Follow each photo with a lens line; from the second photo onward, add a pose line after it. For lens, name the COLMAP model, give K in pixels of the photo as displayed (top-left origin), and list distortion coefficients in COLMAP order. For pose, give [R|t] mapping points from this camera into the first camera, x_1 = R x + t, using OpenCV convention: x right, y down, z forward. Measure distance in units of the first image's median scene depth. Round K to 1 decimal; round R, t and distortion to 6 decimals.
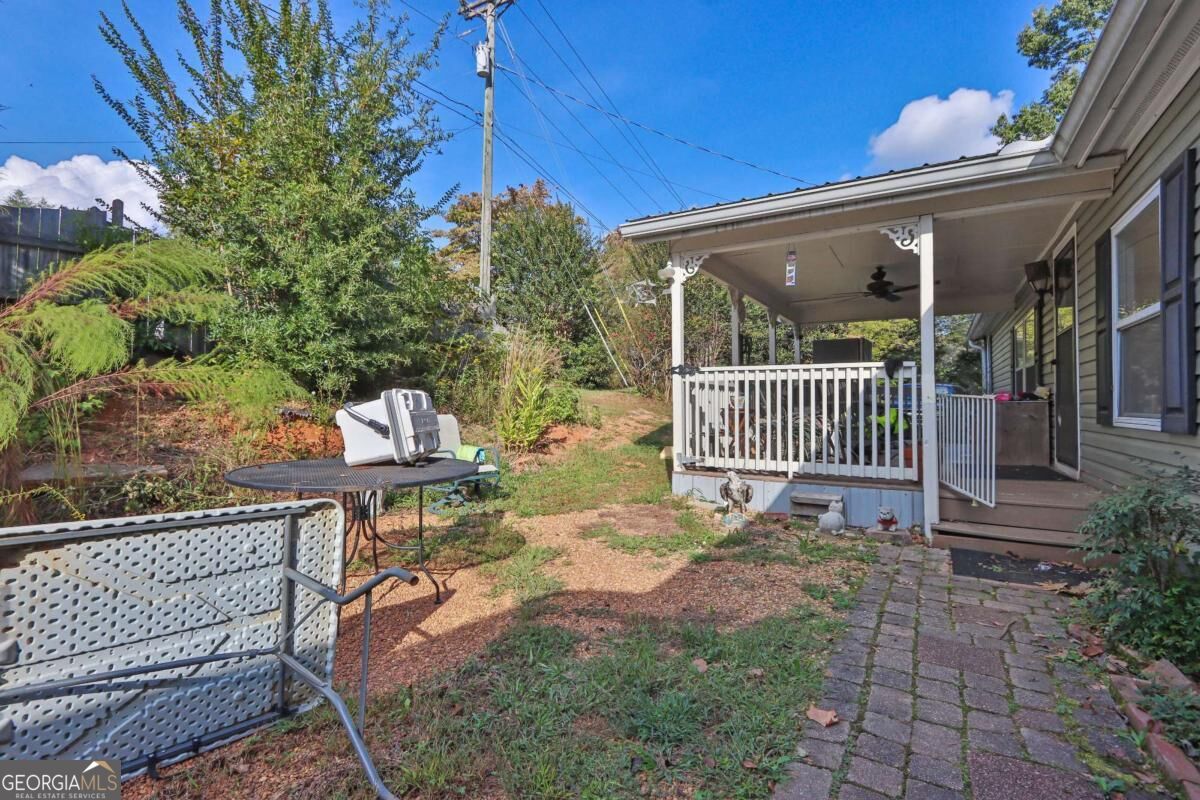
lens RADIAL K [[569.8, 0, 596.8], [0, 569.8, 397.2], [0, 0, 1]] dist [-0.017429, 0.002033]
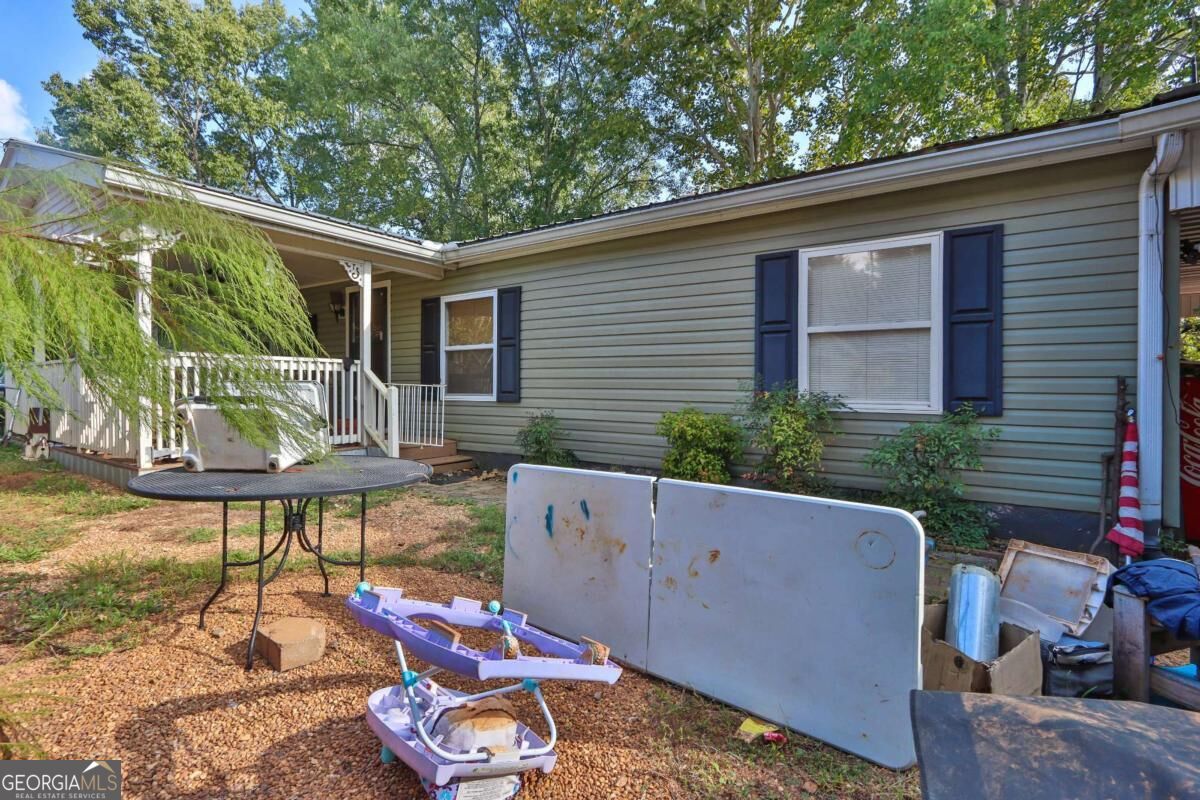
lens RADIAL K [[569.8, 0, 599.4], [0, 569.8, 394.0], [0, 0, 1]] dist [-0.017429, 0.002033]
pose [[0.028628, -0.013693, 0.999496, -0.857282], [-0.015687, 0.999777, 0.014147, -0.008136], [-0.999467, -0.016084, 0.028407, 0.347330]]
